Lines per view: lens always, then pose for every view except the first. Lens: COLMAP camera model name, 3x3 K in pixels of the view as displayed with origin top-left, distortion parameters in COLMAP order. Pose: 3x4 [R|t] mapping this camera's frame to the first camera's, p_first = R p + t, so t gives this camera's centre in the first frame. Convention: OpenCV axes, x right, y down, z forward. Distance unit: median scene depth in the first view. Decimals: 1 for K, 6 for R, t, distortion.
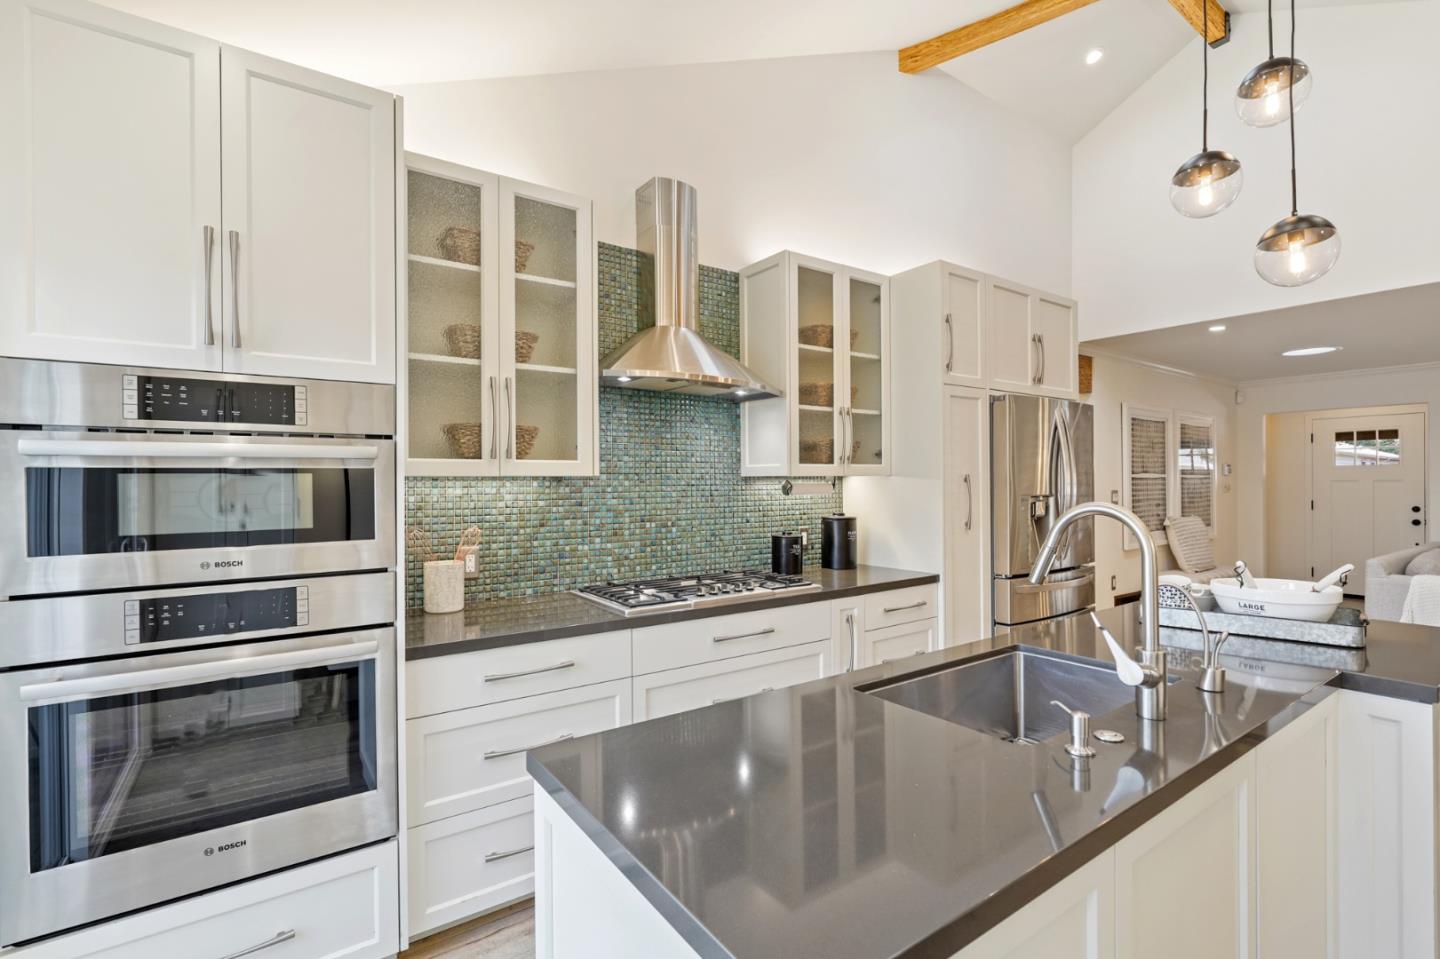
lens RADIAL K [[668.8, 0, 728.0], [0, 668.8, 480.1], [0, 0, 1]] dist [0.000833, 0.000074]
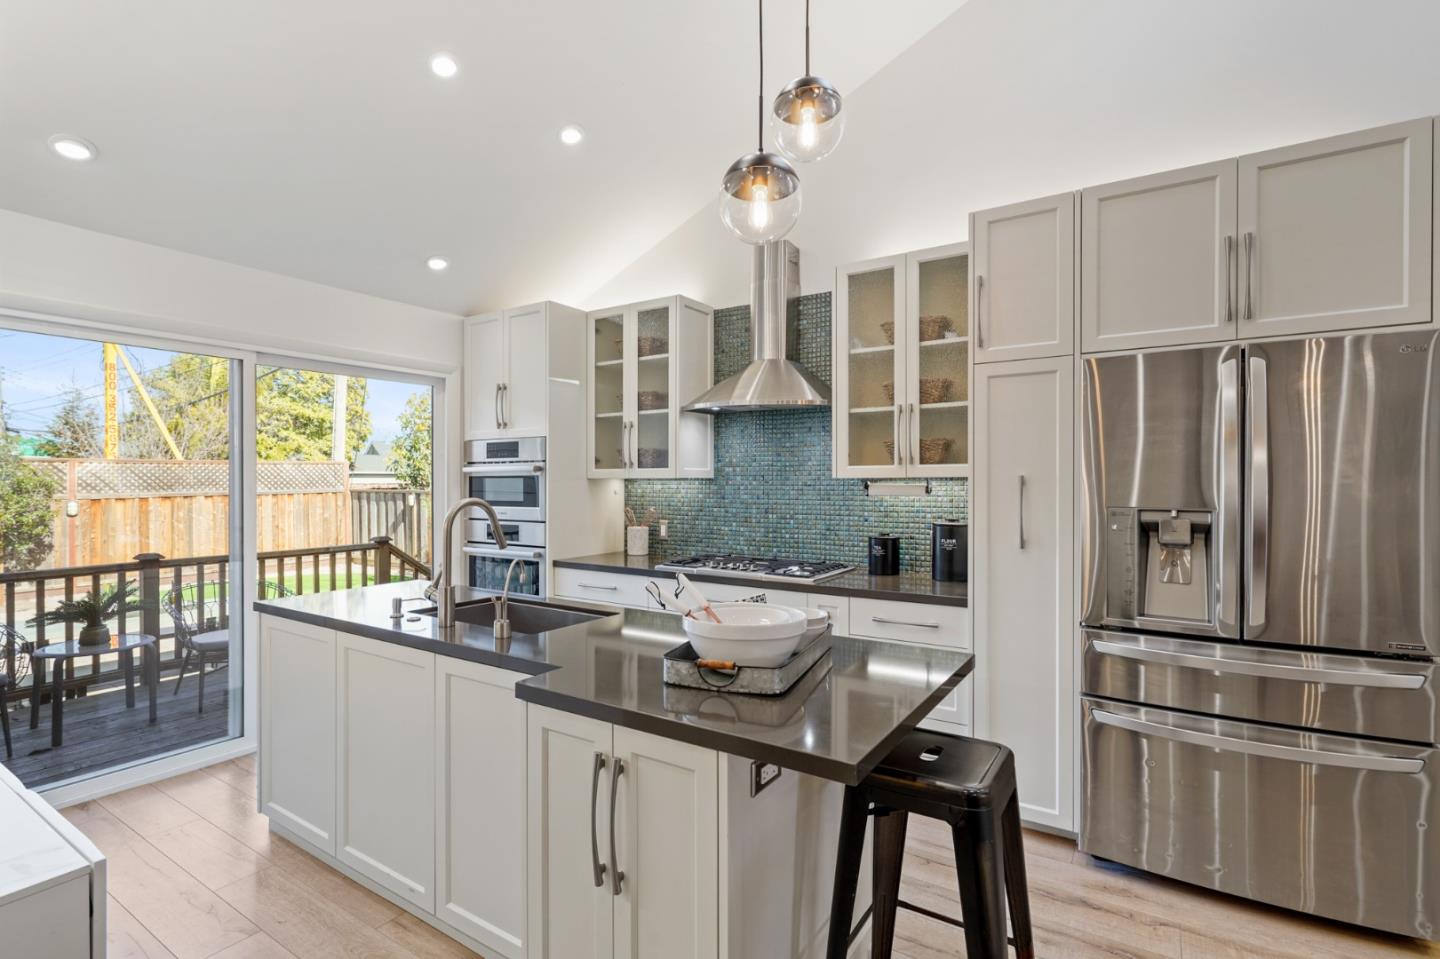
lens RADIAL K [[668.8, 0, 728.0], [0, 668.8, 480.1], [0, 0, 1]] dist [0.000833, 0.000074]
pose [[0.364727, 0.003397, -0.931108, 1.089961], [-0.000294, 0.999994, 0.003533, -0.006139], [0.931114, -0.001015, 0.364726, 0.481615]]
